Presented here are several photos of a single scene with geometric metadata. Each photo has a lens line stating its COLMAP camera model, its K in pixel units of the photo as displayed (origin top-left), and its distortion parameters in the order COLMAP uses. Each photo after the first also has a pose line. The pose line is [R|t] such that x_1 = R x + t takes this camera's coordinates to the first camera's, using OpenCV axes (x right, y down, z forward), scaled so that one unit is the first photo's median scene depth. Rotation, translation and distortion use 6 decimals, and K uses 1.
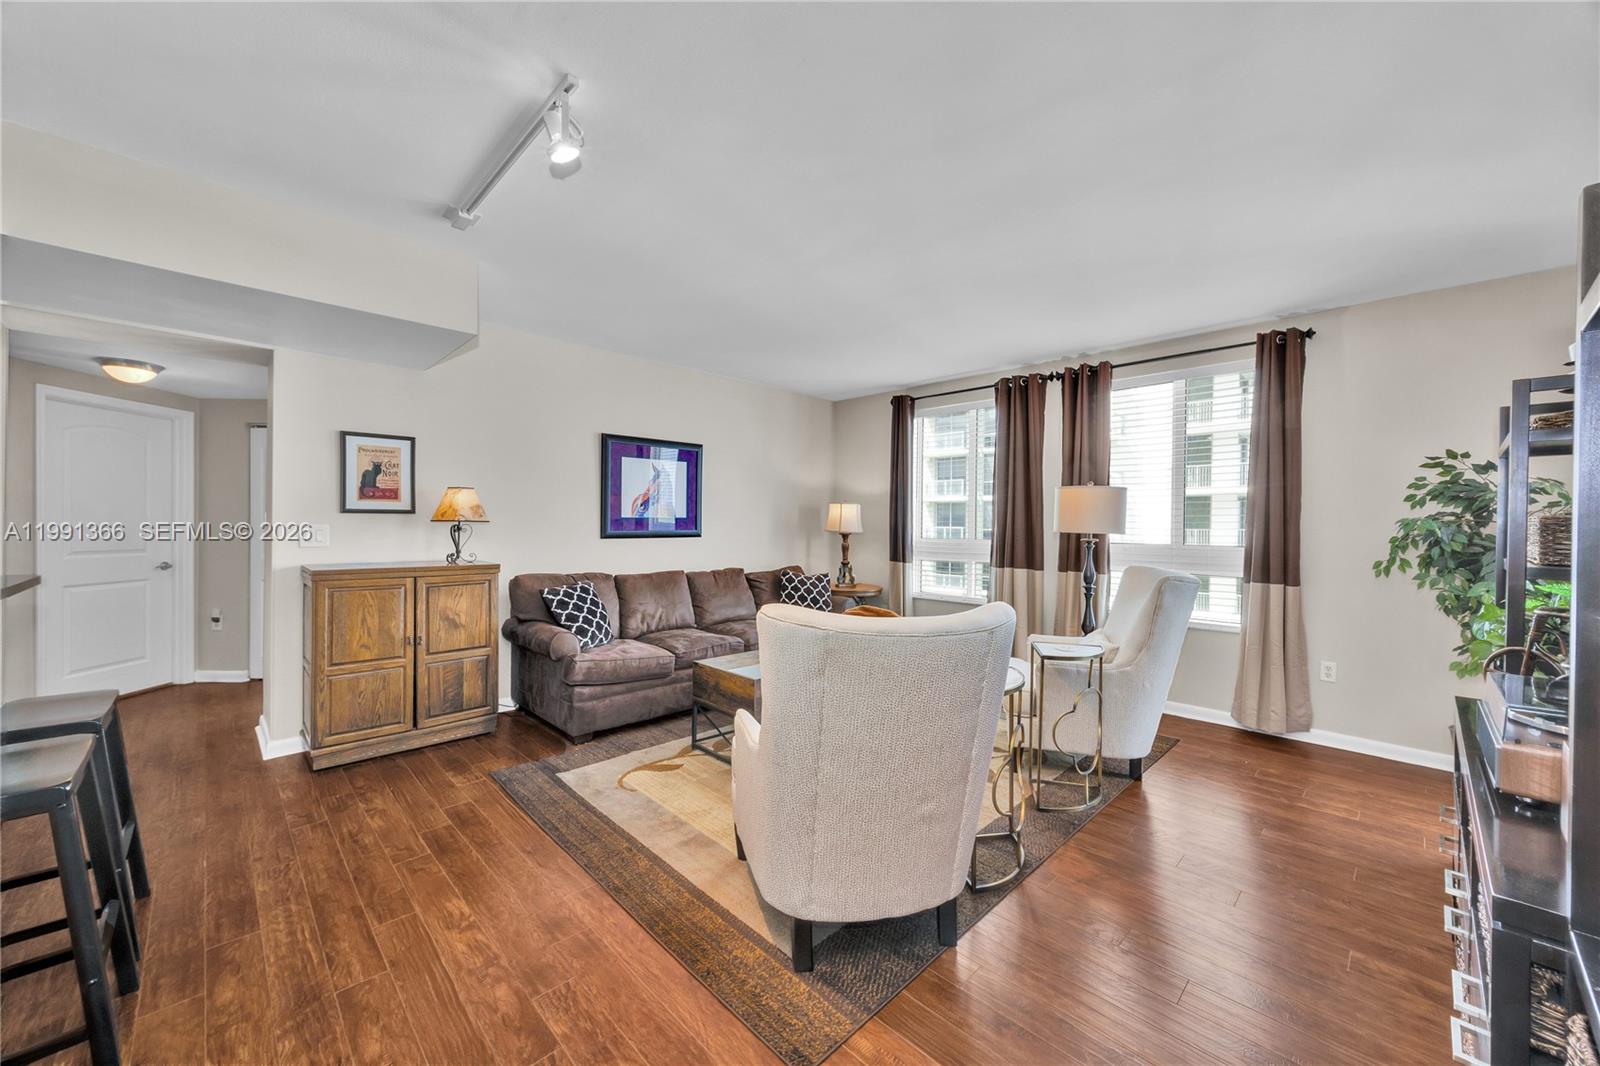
lens RADIAL K [[609.0, 0, 806.2], [0, 609.0, 532.6], [0, 0, 1]] dist [-0.000093, -0.000164]
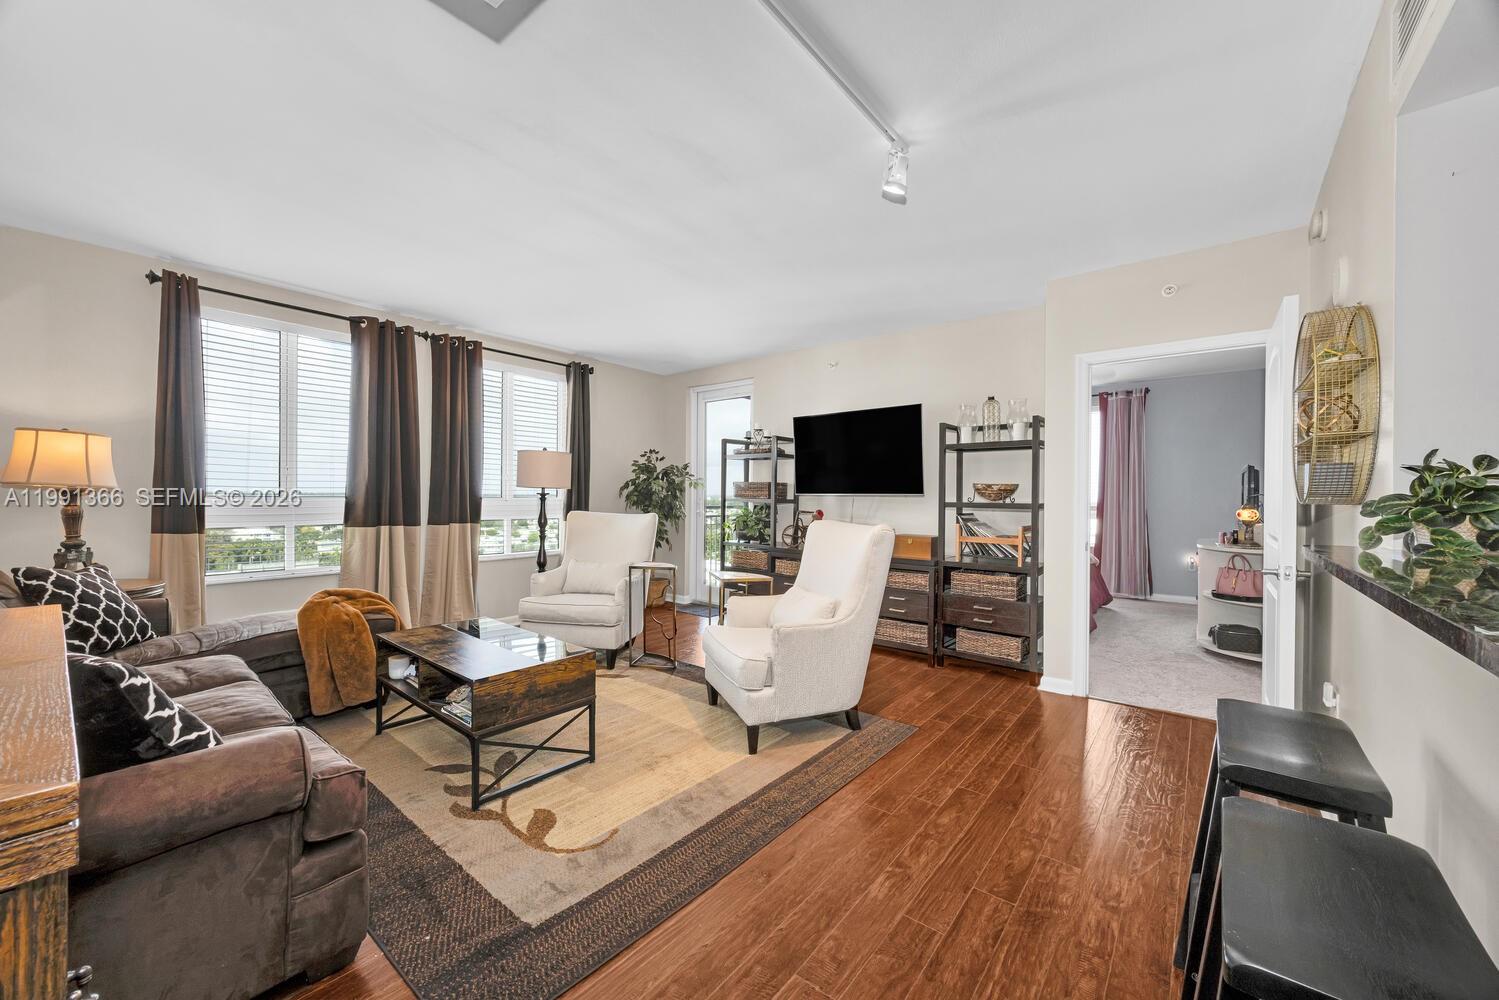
lens RADIAL K [[570.6, 0, 752.3], [0, 570.6, 493.9], [0, 0, 1]] dist [-0.000093, -0.000164]
pose [[-0.118765, -0.009860, 0.992873, -0.867850], [0.001157, 0.999949, 0.010069, 0.001458], [-0.992922, 0.002345, -0.118747, 0.797465]]
